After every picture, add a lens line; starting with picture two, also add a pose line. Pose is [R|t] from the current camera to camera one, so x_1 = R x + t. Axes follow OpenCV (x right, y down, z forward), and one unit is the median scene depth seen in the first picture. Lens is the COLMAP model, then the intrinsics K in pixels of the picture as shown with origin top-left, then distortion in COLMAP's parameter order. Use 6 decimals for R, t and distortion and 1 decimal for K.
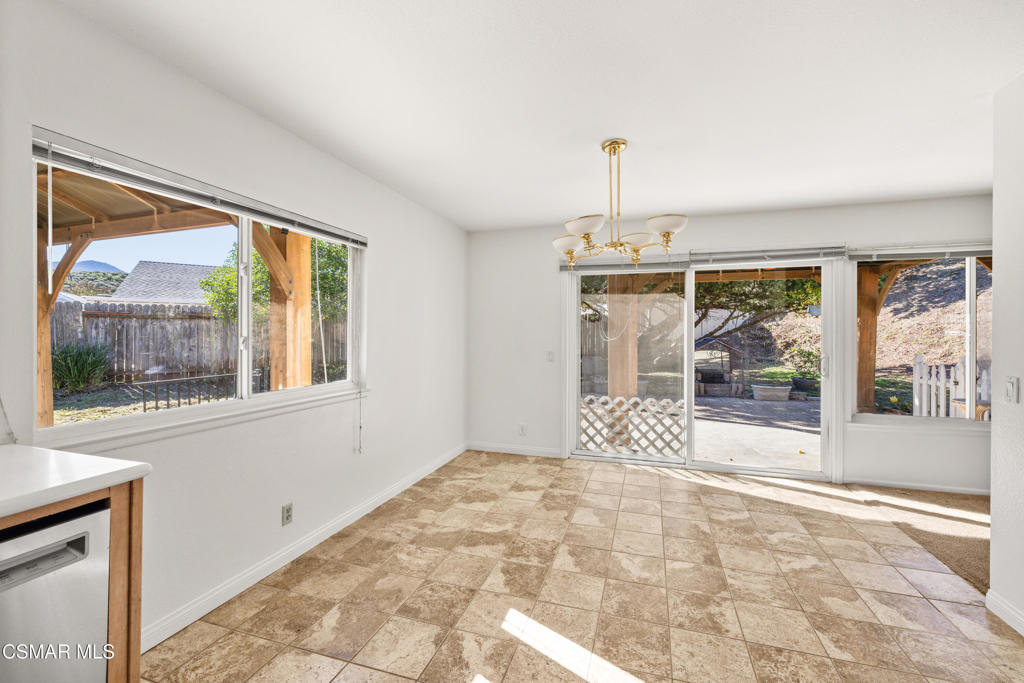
lens RADIAL K [[436.9, 0, 511.5], [0, 436.9, 339.8], [0, 0, 1]] dist [-0.002582, -0.000220]
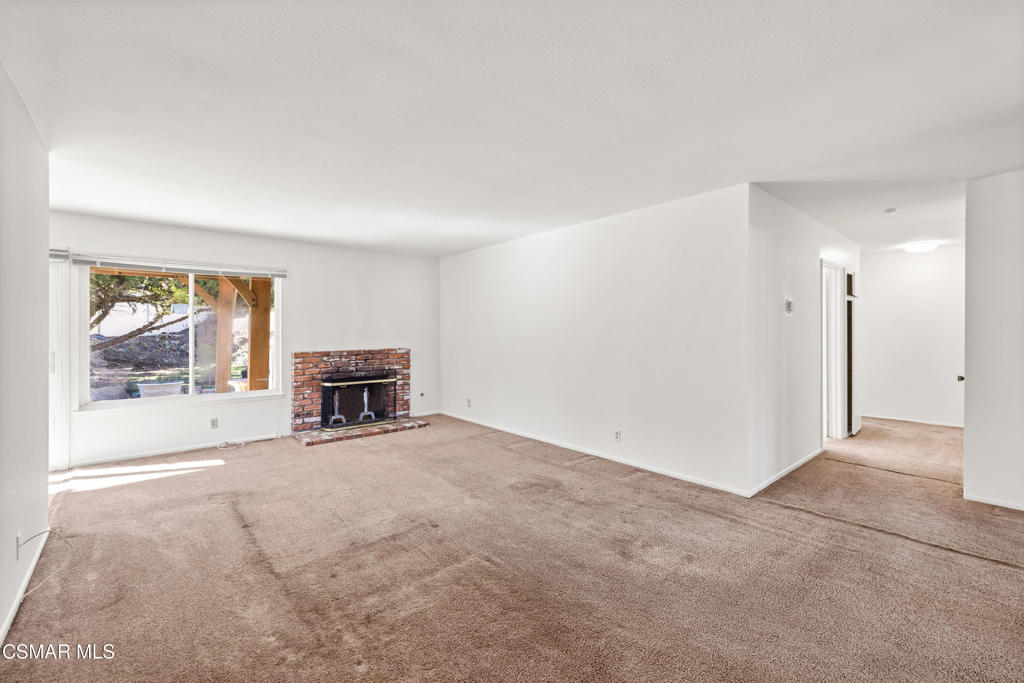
lens RADIAL K [[436.9, 0, 511.3], [0, 436.9, 334.8], [0, 0, 1]] dist [-0.002582, -0.000220]
pose [[0.520015, -0.010490, 0.854093, 0.088338], [0.012449, 0.999911, 0.004701, 0.000977], [-0.854066, 0.008188, 0.520100, -0.110304]]
